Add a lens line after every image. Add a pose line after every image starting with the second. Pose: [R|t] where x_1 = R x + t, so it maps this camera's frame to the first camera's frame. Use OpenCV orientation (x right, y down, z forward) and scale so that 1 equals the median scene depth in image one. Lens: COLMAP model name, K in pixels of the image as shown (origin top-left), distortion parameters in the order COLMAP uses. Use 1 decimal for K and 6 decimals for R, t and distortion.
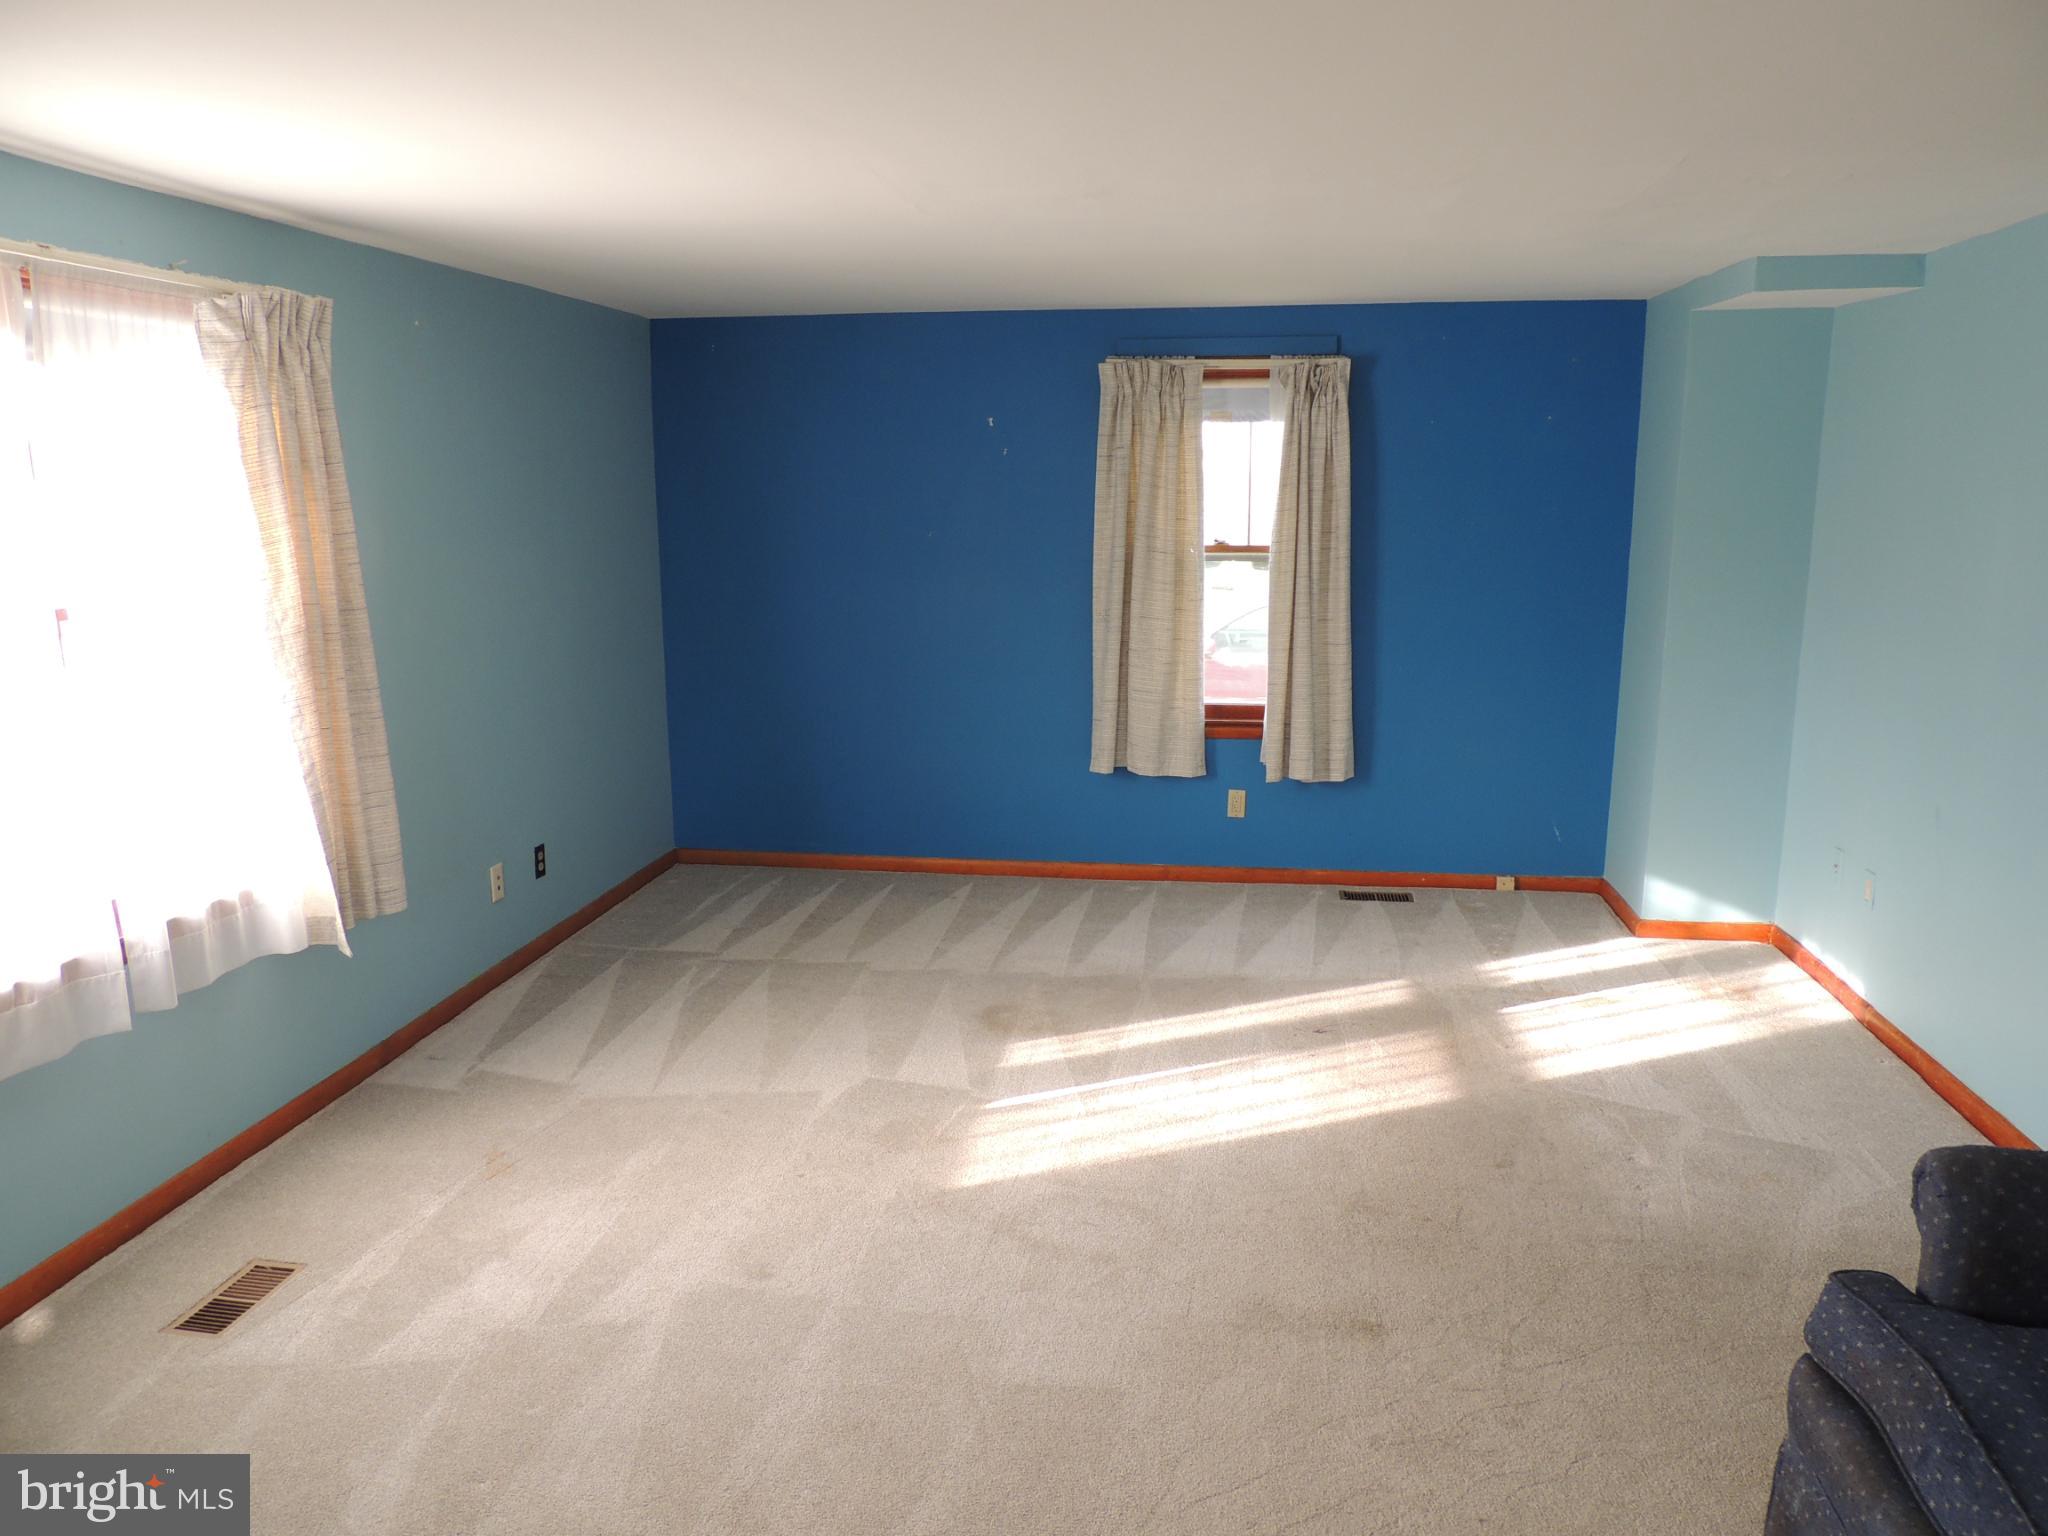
lens RADIAL K [[1469.8, 0, 1024.0], [0, 1469.8, 768.0], [0, 0, 1]] dist [-0.022373, 0.002998]
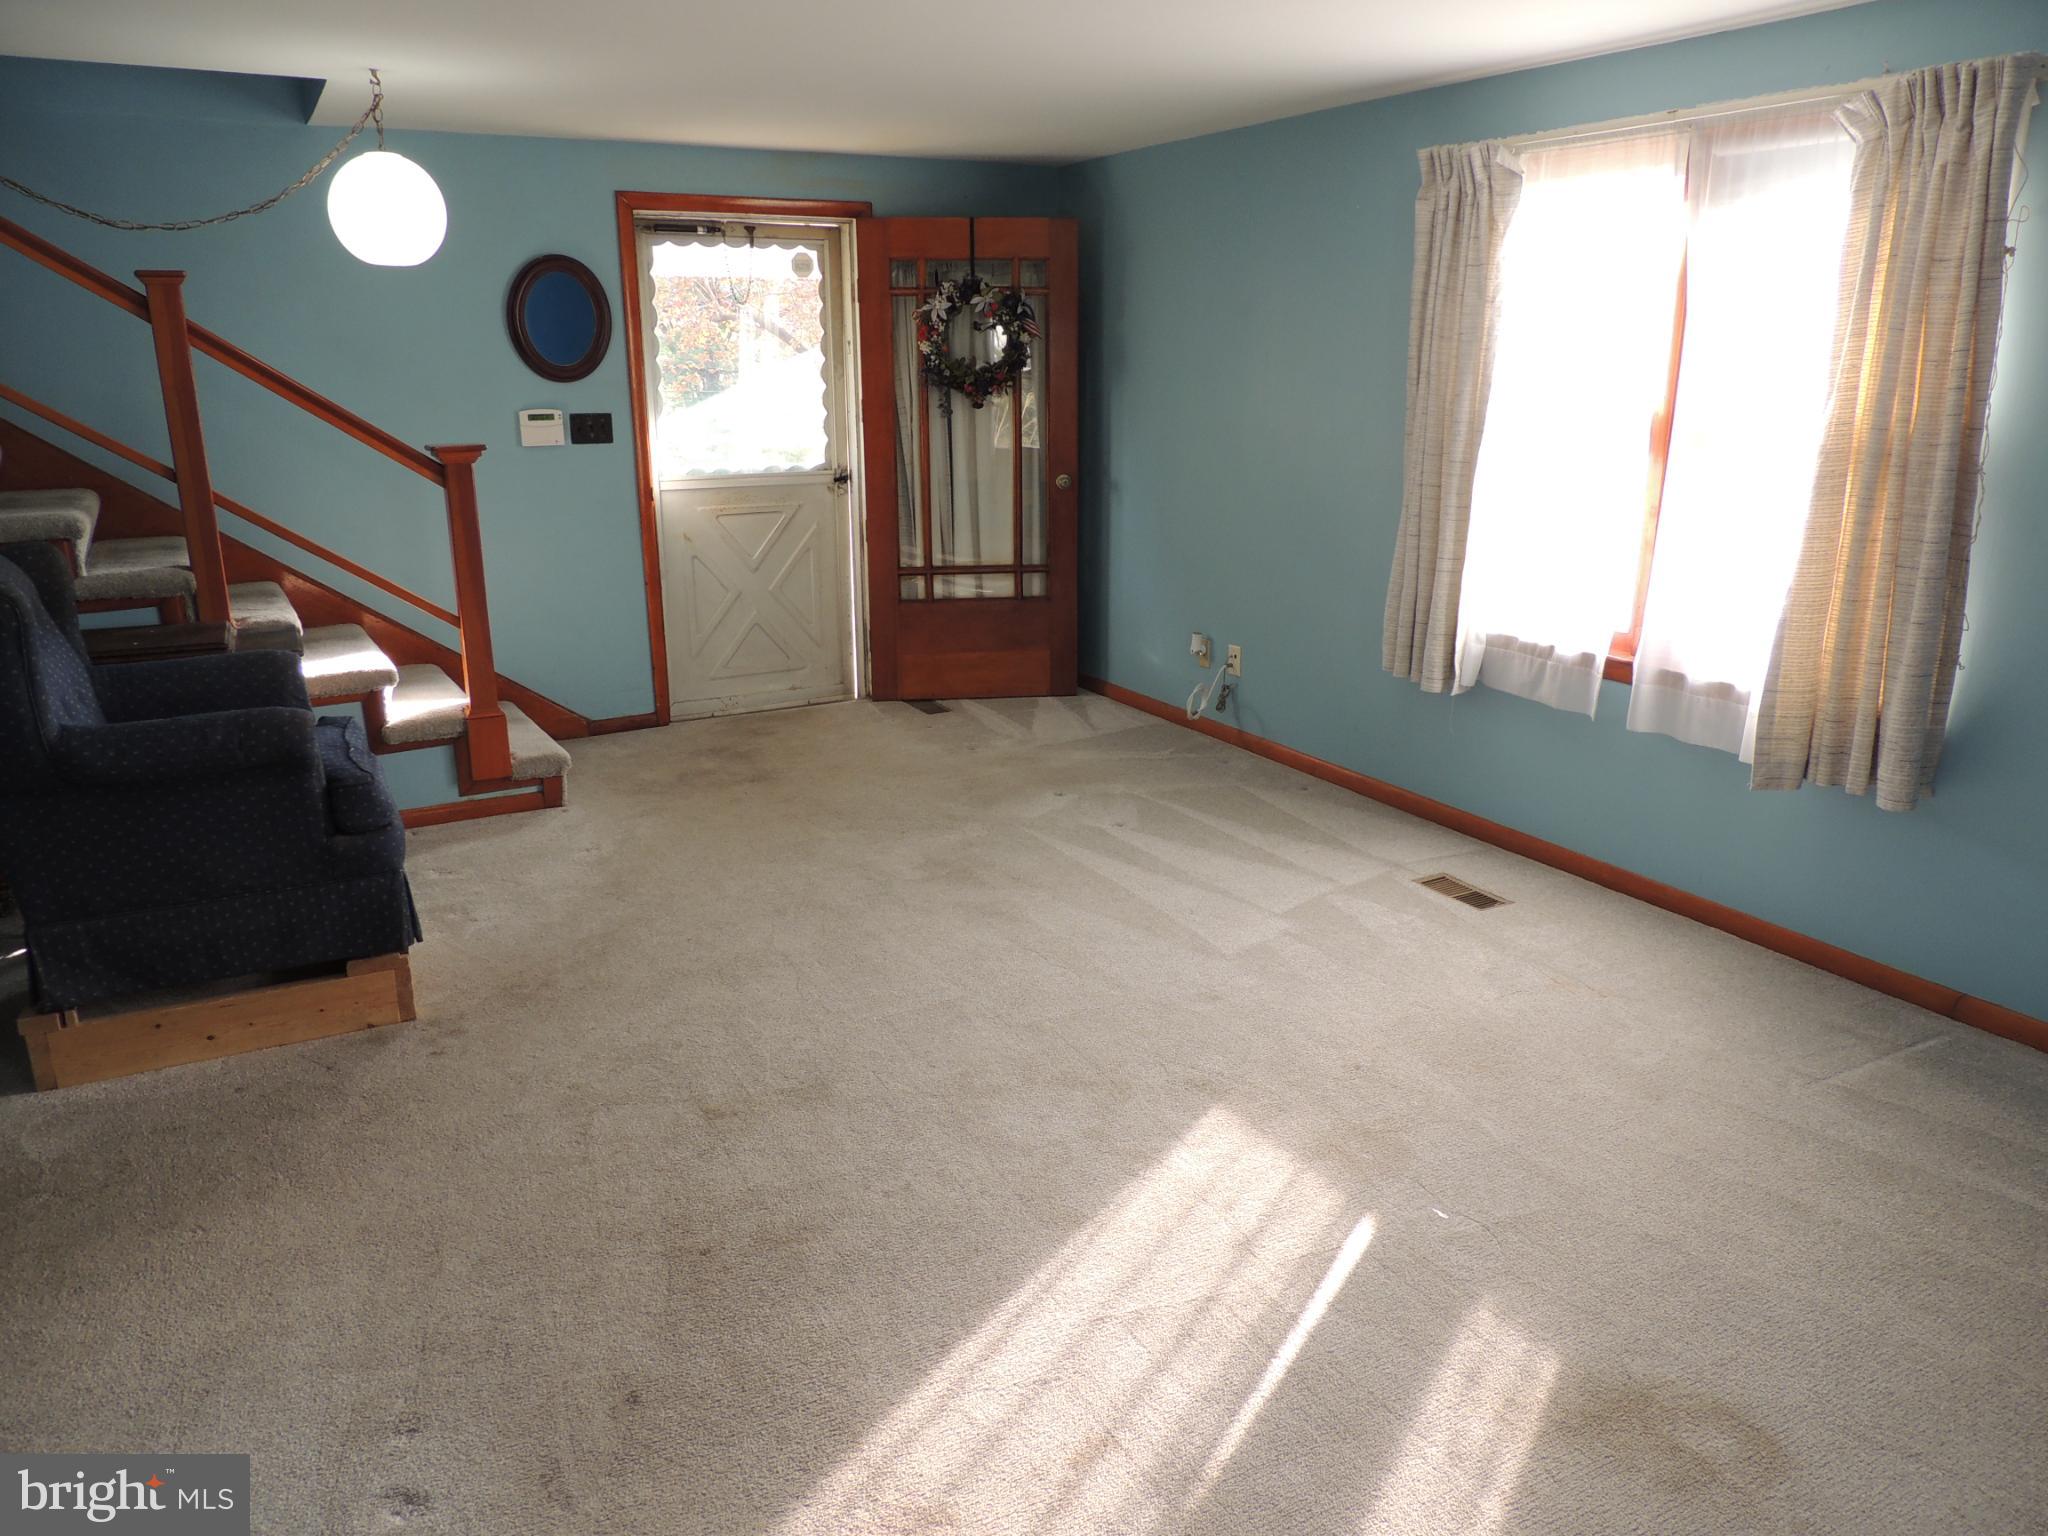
lens RADIAL K [[1469.8, 0, 1024.0], [0, 1469.8, 768.0], [0, 0, 1]] dist [-0.022373, 0.002998]
pose [[-0.796421, 0.169175, -0.580597, 0.570329], [-0.116792, 0.898971, 0.422150, -0.278575], [0.593357, 0.404018, -0.696202, 1.603502]]
